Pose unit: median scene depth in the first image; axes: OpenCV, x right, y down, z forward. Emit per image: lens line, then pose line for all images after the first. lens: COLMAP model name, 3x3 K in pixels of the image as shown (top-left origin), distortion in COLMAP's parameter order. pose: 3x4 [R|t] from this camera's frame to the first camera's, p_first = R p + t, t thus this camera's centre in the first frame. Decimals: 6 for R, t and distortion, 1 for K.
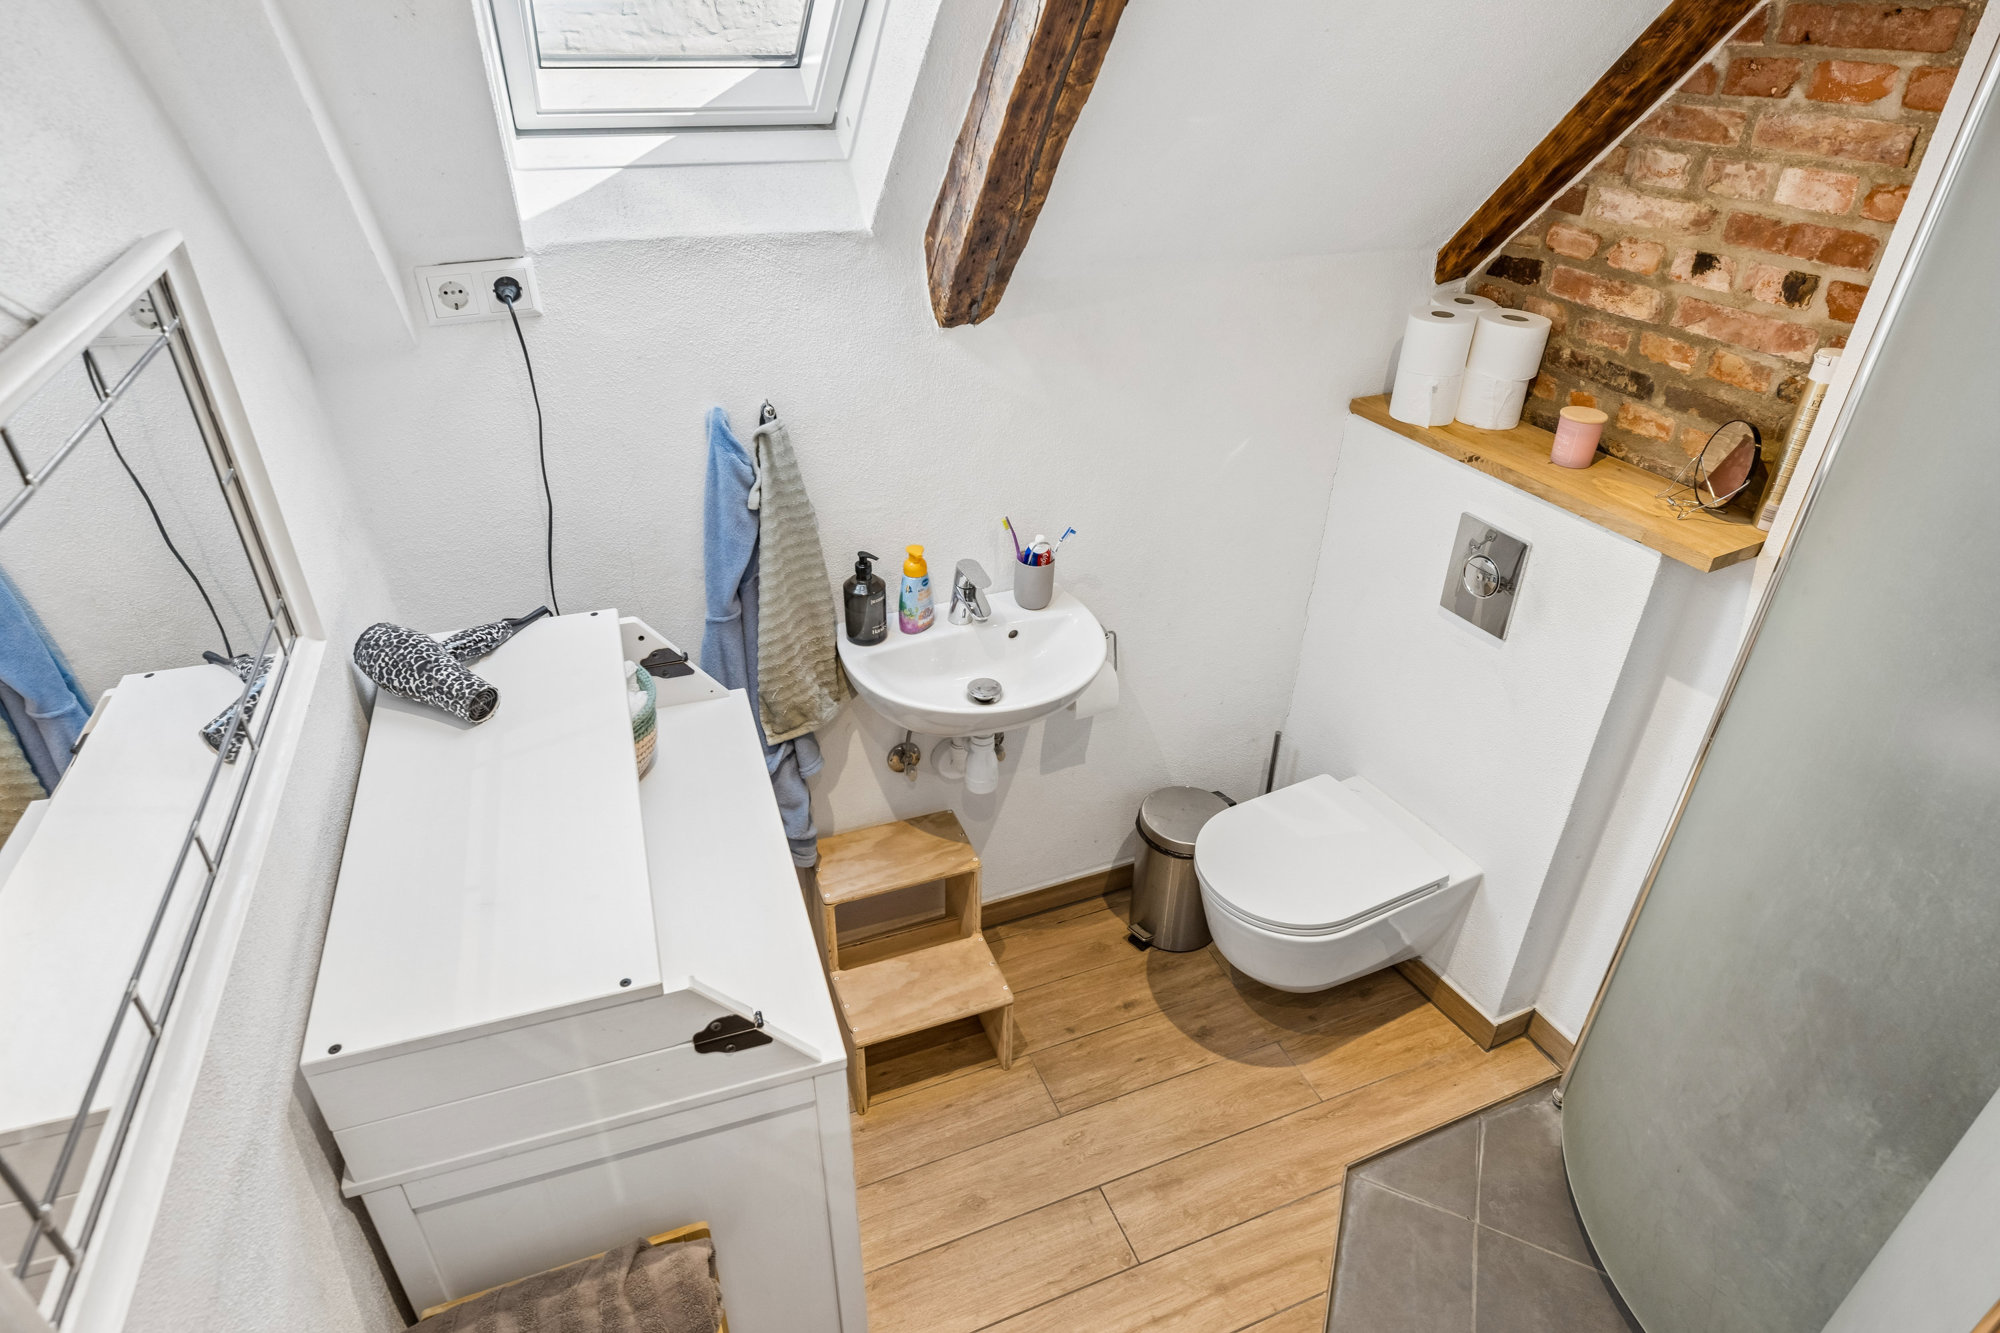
lens RADIAL K [[1147.3, 0, 1012.2], [0, 1147.3, 652.6], [0, 0, 1]] dist [0.004089, -0.000578]
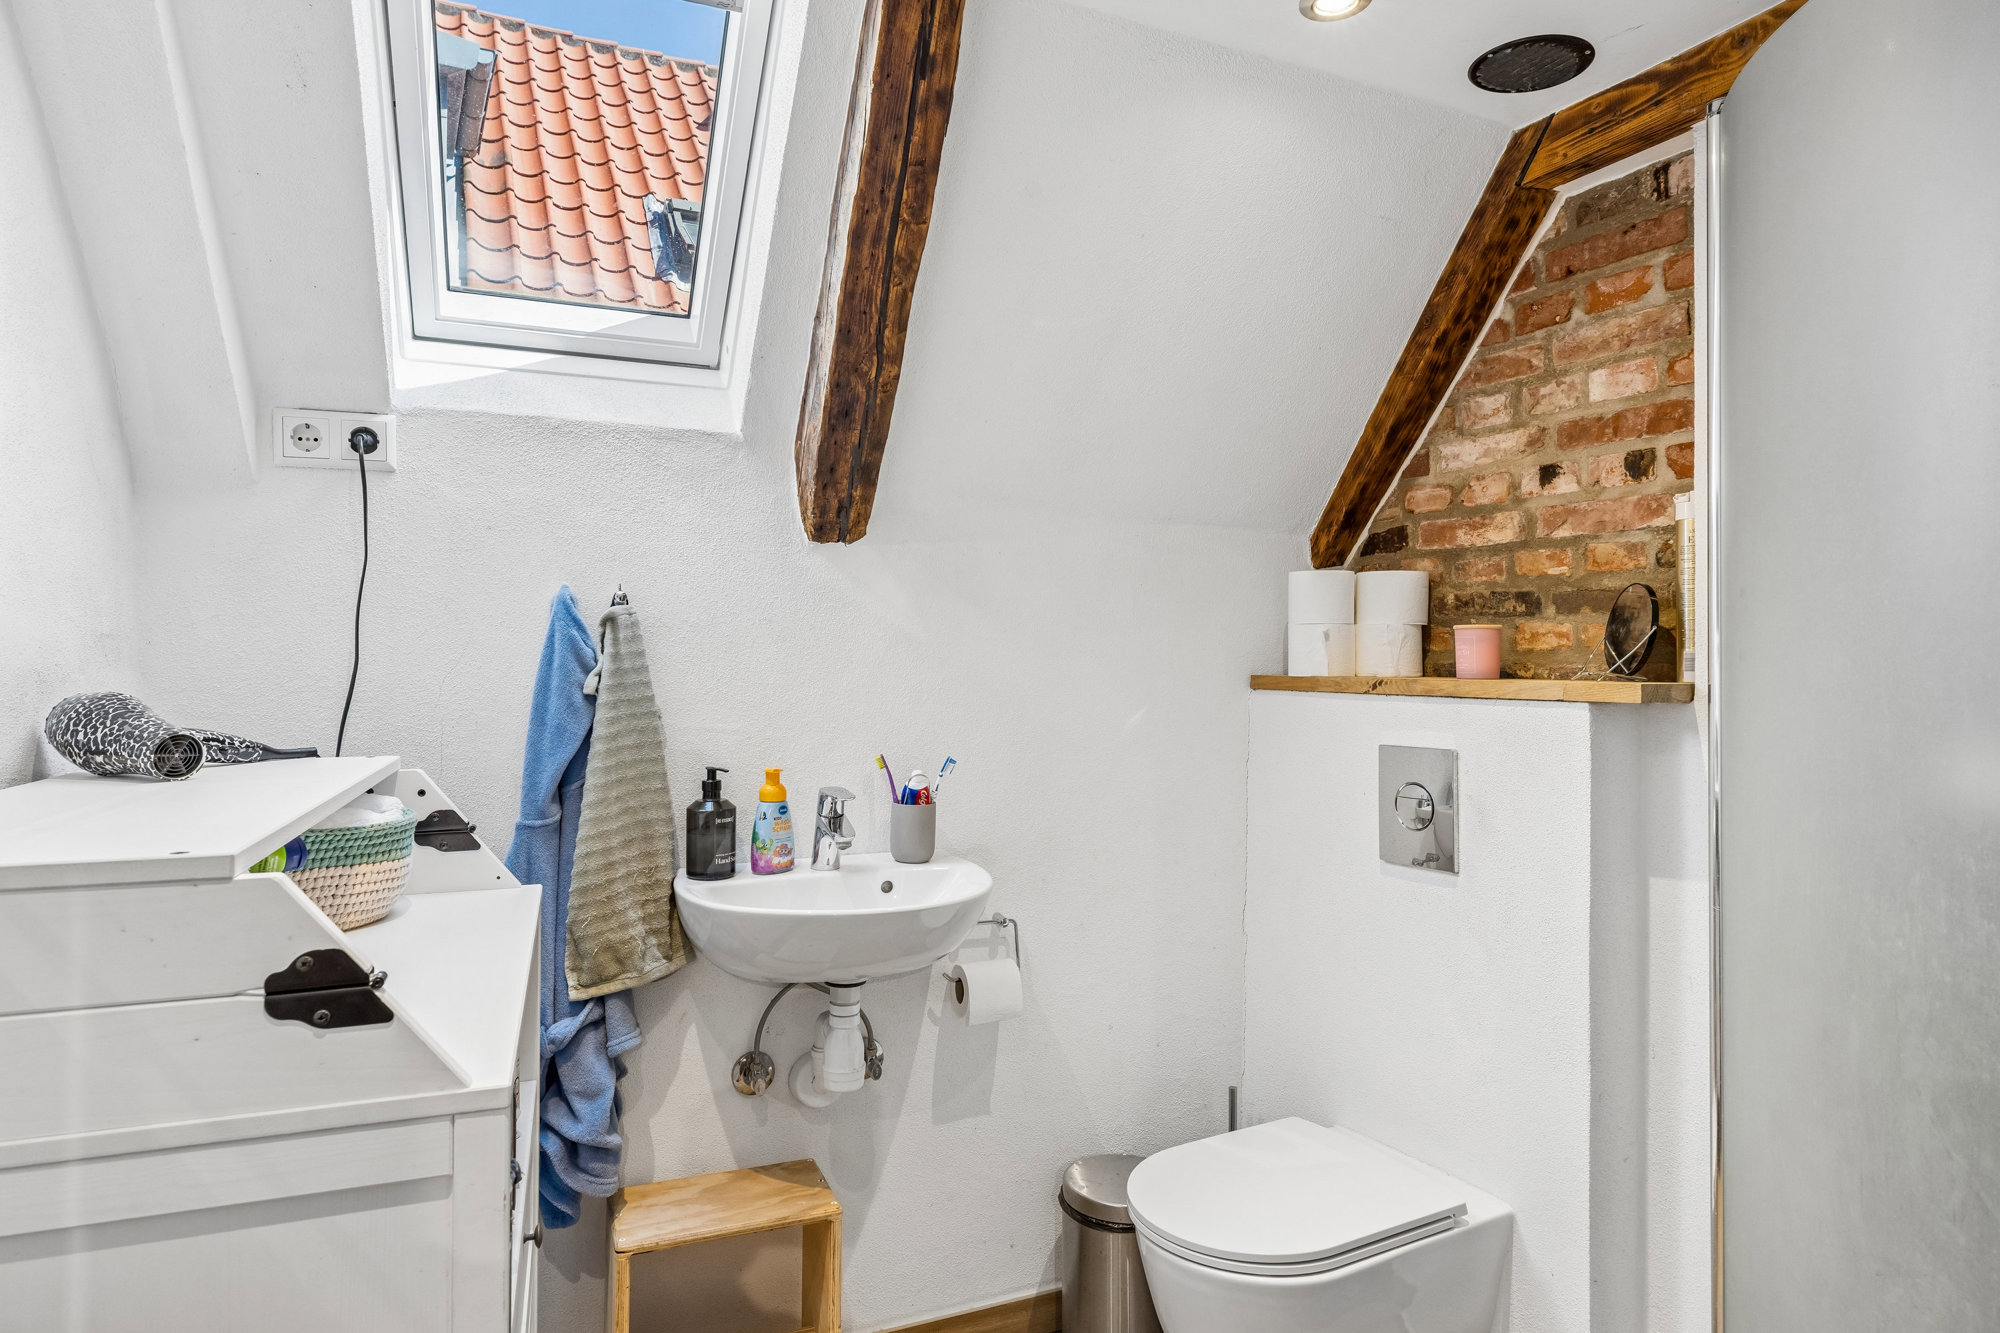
lens RADIAL K [[1147.3, 0, 1000.8], [0, 1147.3, 628.4], [0, 0, 1]] dist [0.004089, -0.000578]
pose [[0.999678, -0.019417, 0.016360, 0.087820], [0.025166, 0.843198, -0.537014, 0.329871], [-0.003368, 0.537252, 0.843415, 0.203156]]
